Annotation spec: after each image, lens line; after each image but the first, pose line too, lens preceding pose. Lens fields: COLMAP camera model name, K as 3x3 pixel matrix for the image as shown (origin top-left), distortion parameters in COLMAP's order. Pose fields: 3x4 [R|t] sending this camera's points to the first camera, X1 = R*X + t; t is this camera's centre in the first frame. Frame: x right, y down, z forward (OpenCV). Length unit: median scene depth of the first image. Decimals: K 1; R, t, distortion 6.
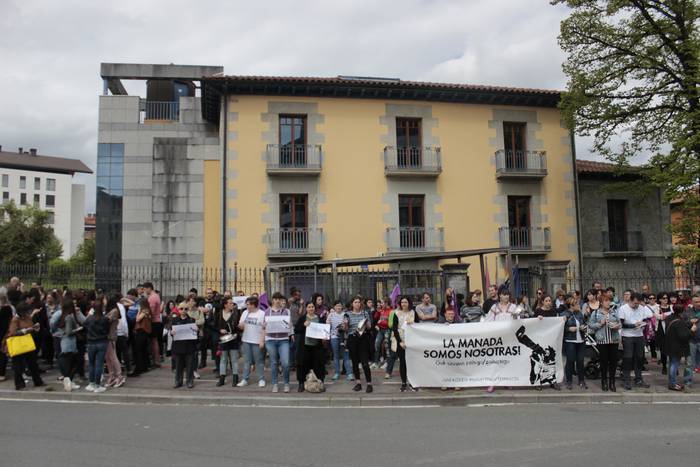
lens RADIAL K [[582.5, 0, 351.5], [0, 582.5, 241.7], [0, 0, 1]] dist [-0.164537, 0.138240]
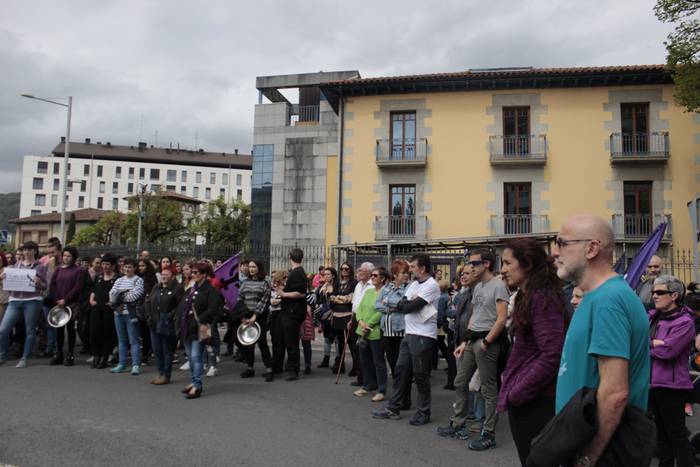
lens RADIAL K [[582.5, 0, 354.2], [0, 582.5, 240.1], [0, 0, 1]] dist [-0.164537, 0.138240]
pose [[0.922381, 0.009406, -0.386166, 0.221468], [-0.007025, 0.999947, 0.007576, 0.013246], [0.386217, -0.004275, 0.922398, -0.031306]]
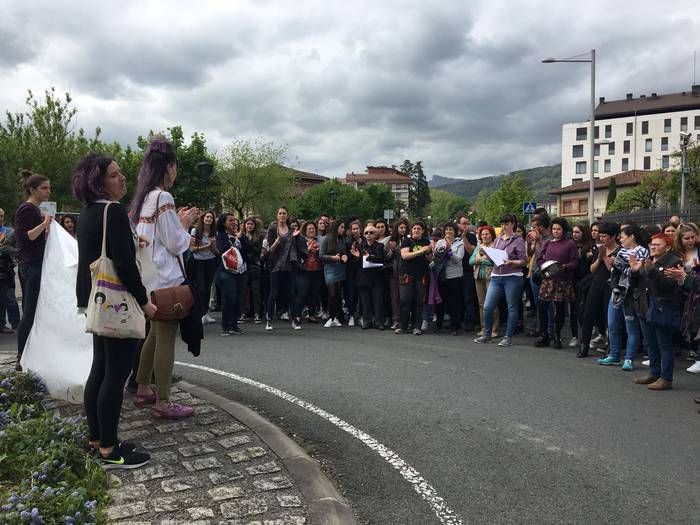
lens RADIAL K [[594.3, 0, 346.9], [0, 594.3, 259.3], [0, 0, 1]] dist [0.079900, -0.105796]
pose [[0.278588, 0.045049, -0.959354, 0.210933], [0.069488, 0.995336, 0.066917, 0.014735], [0.957894, -0.085306, 0.274158, 0.018799]]
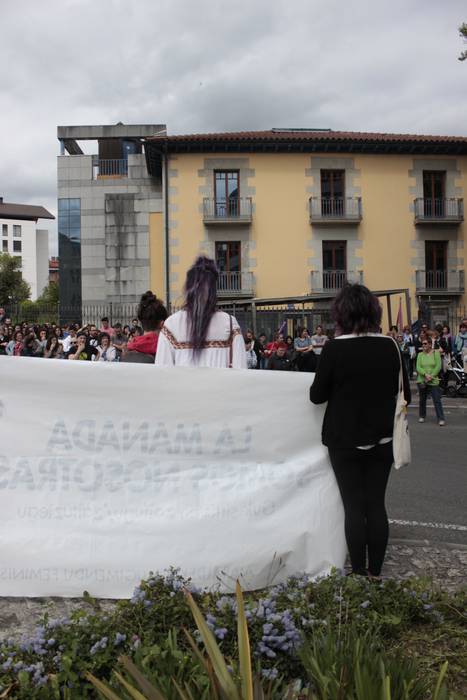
lens RADIAL K [[582.5, 0, 229.6], [0, 582.5, 351.7], [0, 0, 1]] dist [-0.164537, 0.138240]
pose [[0.990432, 0.010125, -0.137628, 0.057286], [0.006703, 0.992598, 0.121263, -0.005305], [0.137837, -0.121026, 0.983033, -0.124387]]
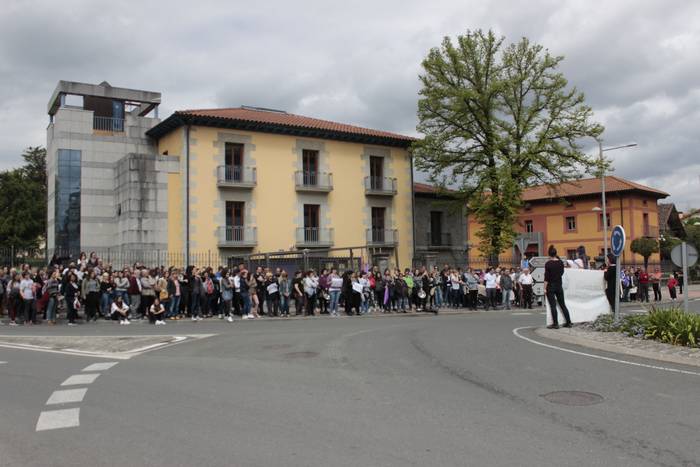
lens RADIAL K [[613.1, 0, 352.5], [0, 613.1, 243.9], [0, 0, 1]] dist [-0.143337, 0.081420]
pose [[0.921456, 0.017531, 0.388087, -0.378253], [-0.029269, 0.999275, 0.024357, -0.022933], [-0.387379, -0.033803, 0.921301, -0.425245]]
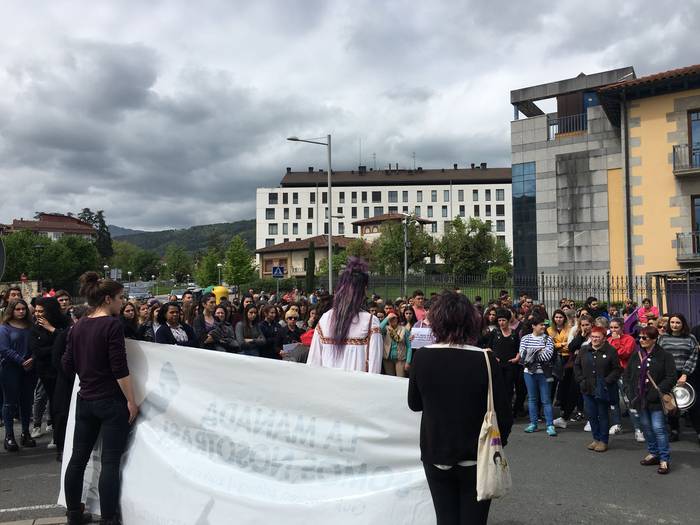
lens RADIAL K [[594.3, 0, 349.4], [0, 594.3, 261.7], [0, 0, 1]] dist [0.079900, -0.105796]
pose [[0.724421, -0.024697, -0.688916, 0.138161], [0.046516, 0.998832, 0.013107, -0.012651], [0.687787, -0.041540, 0.724723, -0.097537]]
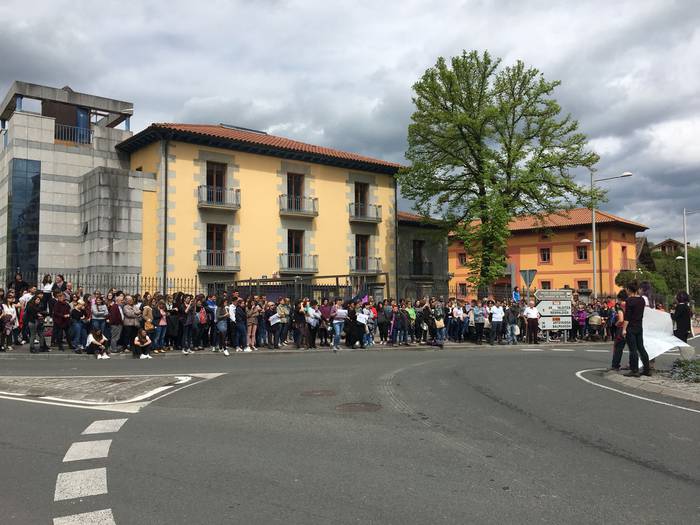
lens RADIAL K [[594.3, 0, 350.6], [0, 594.3, 267.4], [0, 0, 1]] dist [0.079900, -0.105796]
pose [[0.890351, 0.039313, 0.453575, -0.410264], [-0.051944, 0.998531, 0.015418, -0.019666], [-0.452302, -0.037288, 0.891085, -0.323050]]
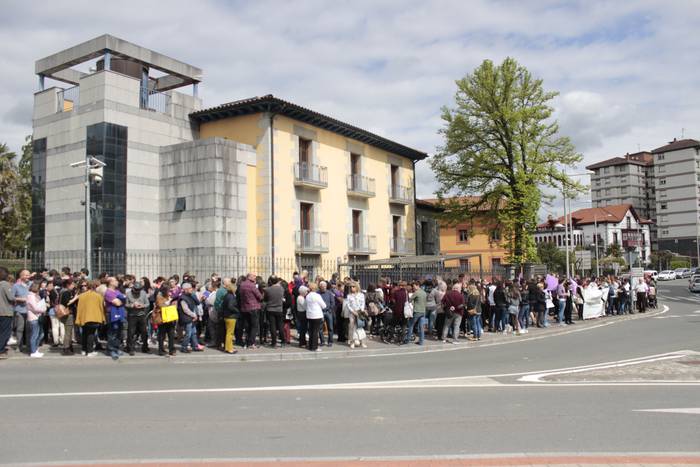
lens RADIAL K [[591.3, 0, 347.8], [0, 591.3, 234.8], [0, 0, 1]] dist [-0.091105, -0.001101]
pose [[0.670348, 0.053884, 0.740088, -0.912578], [-0.052368, 0.998309, -0.025250, 0.012726], [-0.740197, -0.021831, 0.672035, 0.073736]]
